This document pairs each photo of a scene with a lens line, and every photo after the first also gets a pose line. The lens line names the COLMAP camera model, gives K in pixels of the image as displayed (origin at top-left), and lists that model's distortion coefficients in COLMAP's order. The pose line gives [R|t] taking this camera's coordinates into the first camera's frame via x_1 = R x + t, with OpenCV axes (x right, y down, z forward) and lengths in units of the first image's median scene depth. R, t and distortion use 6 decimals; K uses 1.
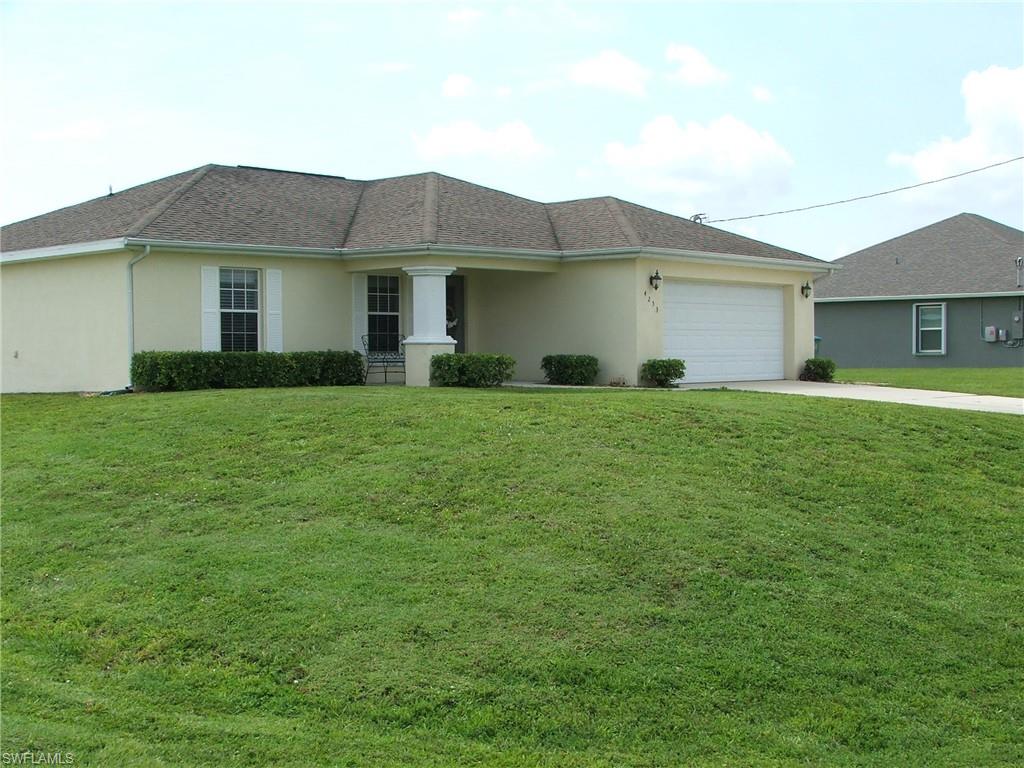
lens RADIAL K [[1365.1, 0, 531.8], [0, 1365.1, 388.8], [0, 0, 1]] dist [-0.135658, 0.313587]
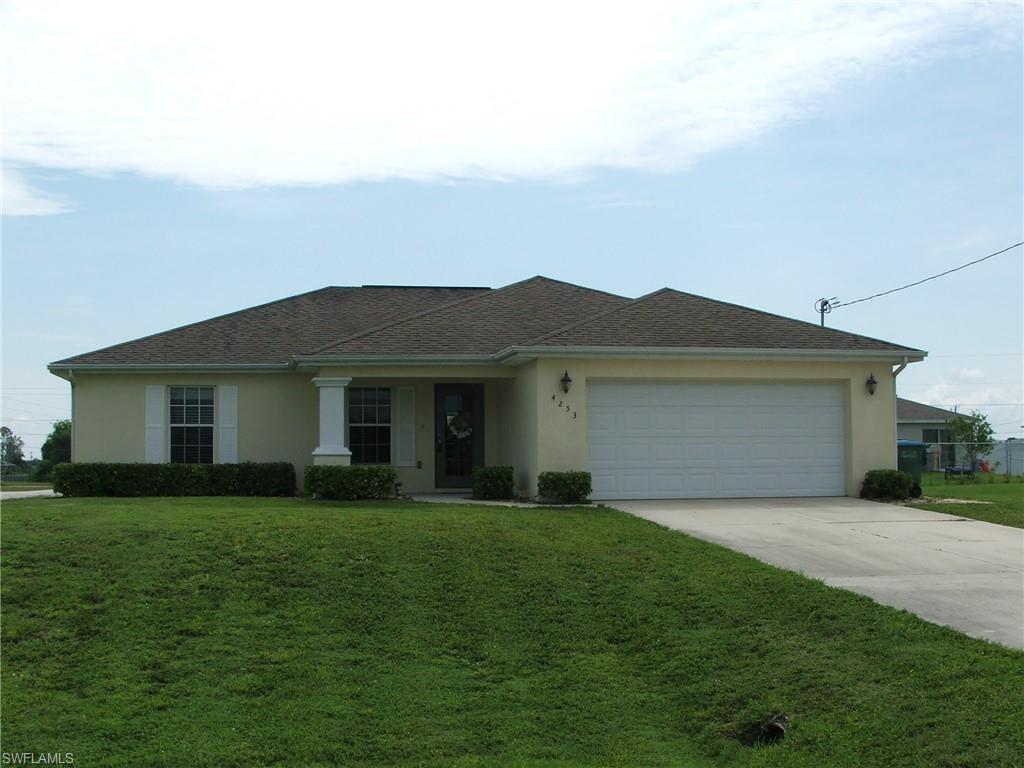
lens RADIAL K [[1365.1, 0, 531.8], [0, 1365.1, 388.8], [0, 0, 1]] dist [-0.135658, 0.313587]
pose [[0.798642, -0.033530, -0.600872, 0.634029], [-0.014040, 0.997137, -0.074303, -0.009702], [0.601643, 0.067778, 0.795884, 0.293150]]
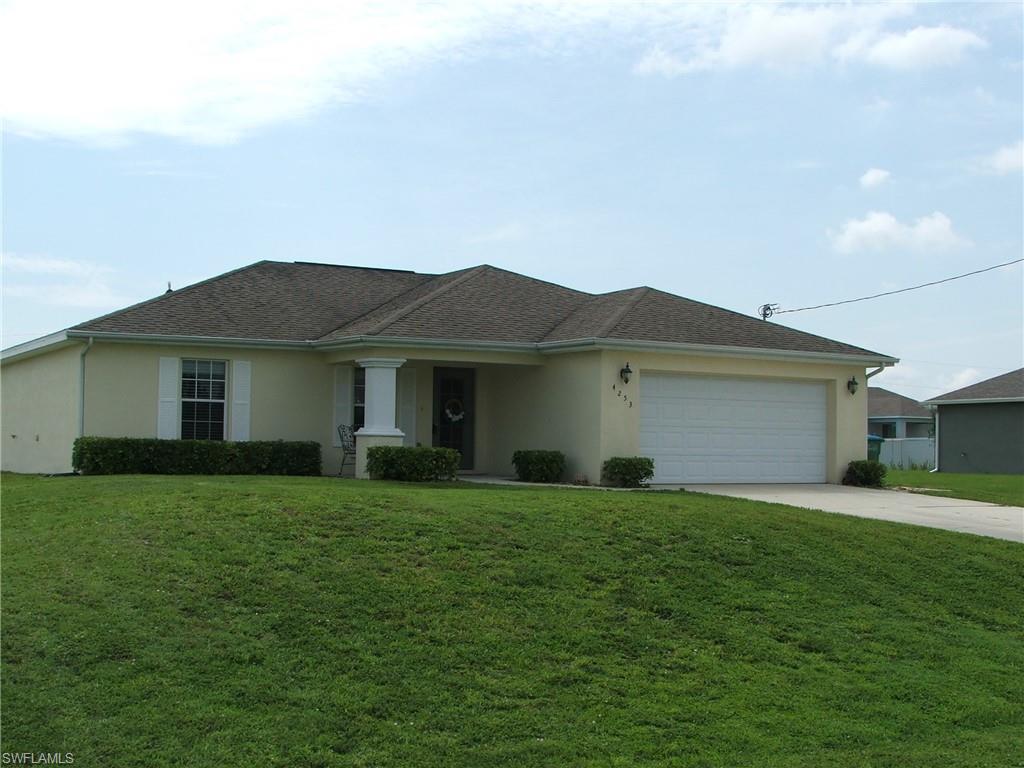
lens RADIAL K [[1365.1, 0, 531.8], [0, 1365.1, 388.8], [0, 0, 1]] dist [-0.135658, 0.313587]
pose [[0.954574, 0.007821, -0.297871, 0.324581], [-0.028960, 0.997358, -0.066622, -0.004324], [0.296563, 0.072222, 0.952279, 0.083774]]
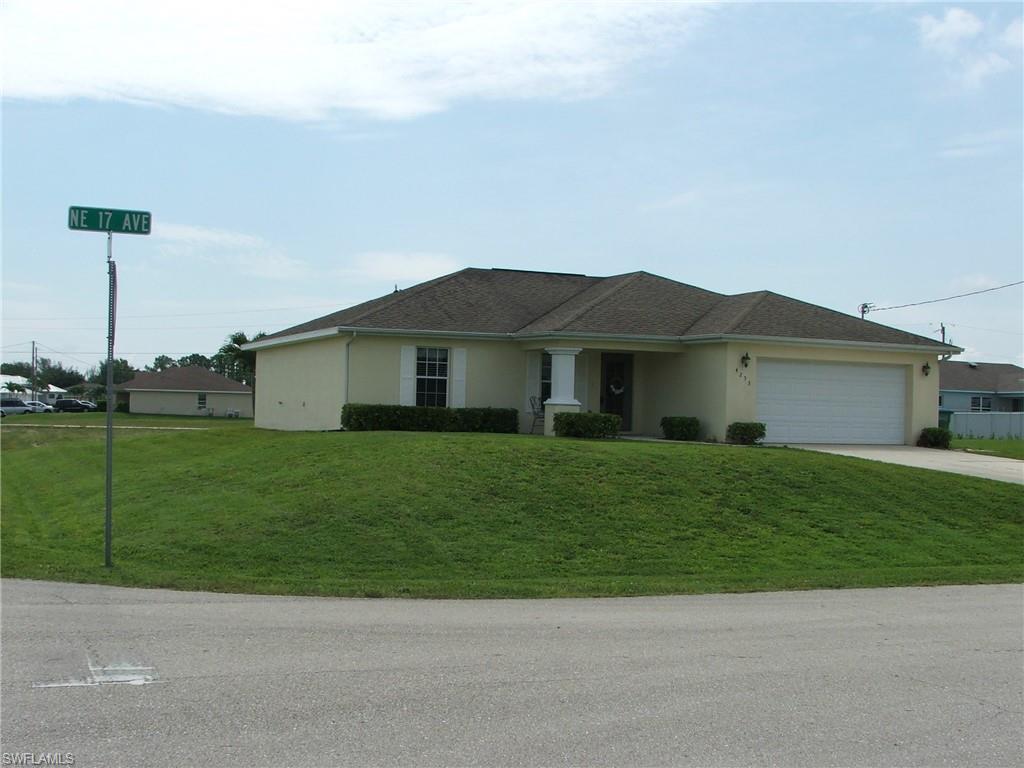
lens RADIAL K [[1365.1, 0, 531.8], [0, 1365.1, 388.8], [0, 0, 1]] dist [-0.135658, 0.313587]
pose [[0.914565, 0.022468, -0.403814, 0.439167], [-0.042525, 0.998263, -0.040769, 0.007468], [0.402196, 0.054458, 0.913932, -0.244528]]
